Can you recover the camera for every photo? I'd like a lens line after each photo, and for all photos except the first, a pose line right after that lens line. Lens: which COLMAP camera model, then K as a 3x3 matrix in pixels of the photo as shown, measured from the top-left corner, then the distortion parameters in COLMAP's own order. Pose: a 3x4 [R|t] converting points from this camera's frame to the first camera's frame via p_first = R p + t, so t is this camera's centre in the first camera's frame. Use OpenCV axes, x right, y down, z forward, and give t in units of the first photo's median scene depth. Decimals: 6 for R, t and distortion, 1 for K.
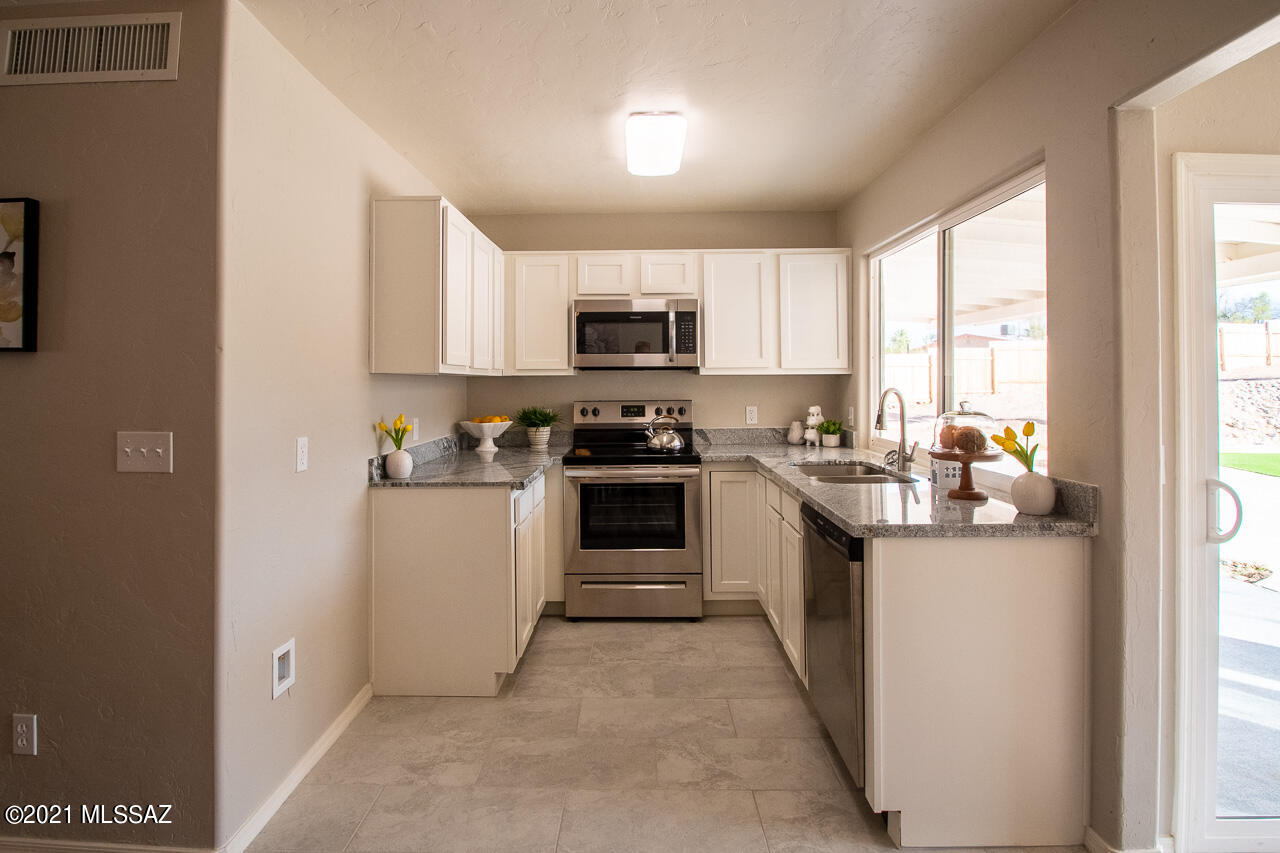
lens RADIAL K [[666.1, 0, 631.1], [0, 666.1, 365.4], [0, 0, 1]] dist [-0.002870, -0.000586]
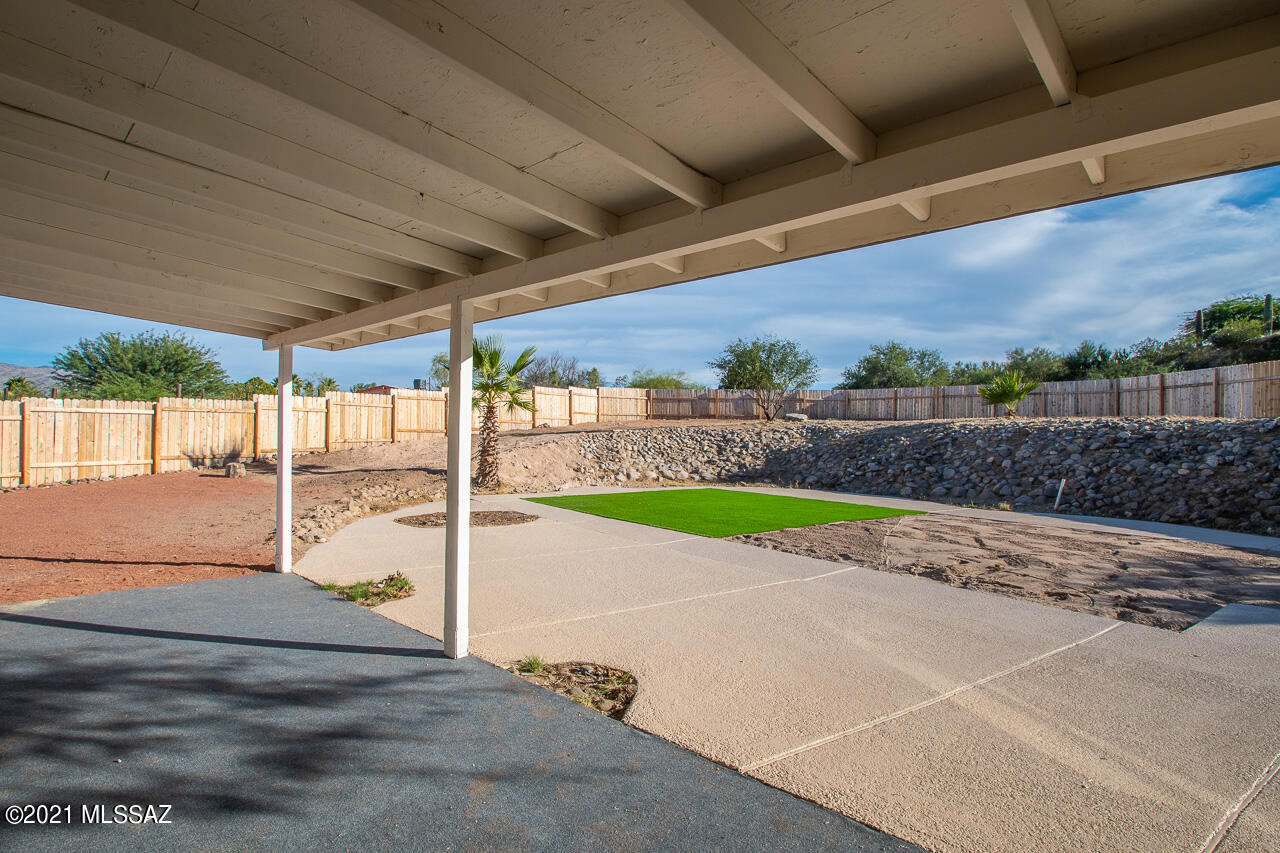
lens RADIAL K [[638.9, 0, 621.2], [0, 638.9, 432.1], [0, 0, 1]] dist [0.016555, -0.023244]
pose [[0.688315, 0.015819, 0.725240, 0.617134], [-0.033910, 0.999371, 0.010385, 0.039233], [-0.724619, -0.031741, 0.688418, 0.753497]]
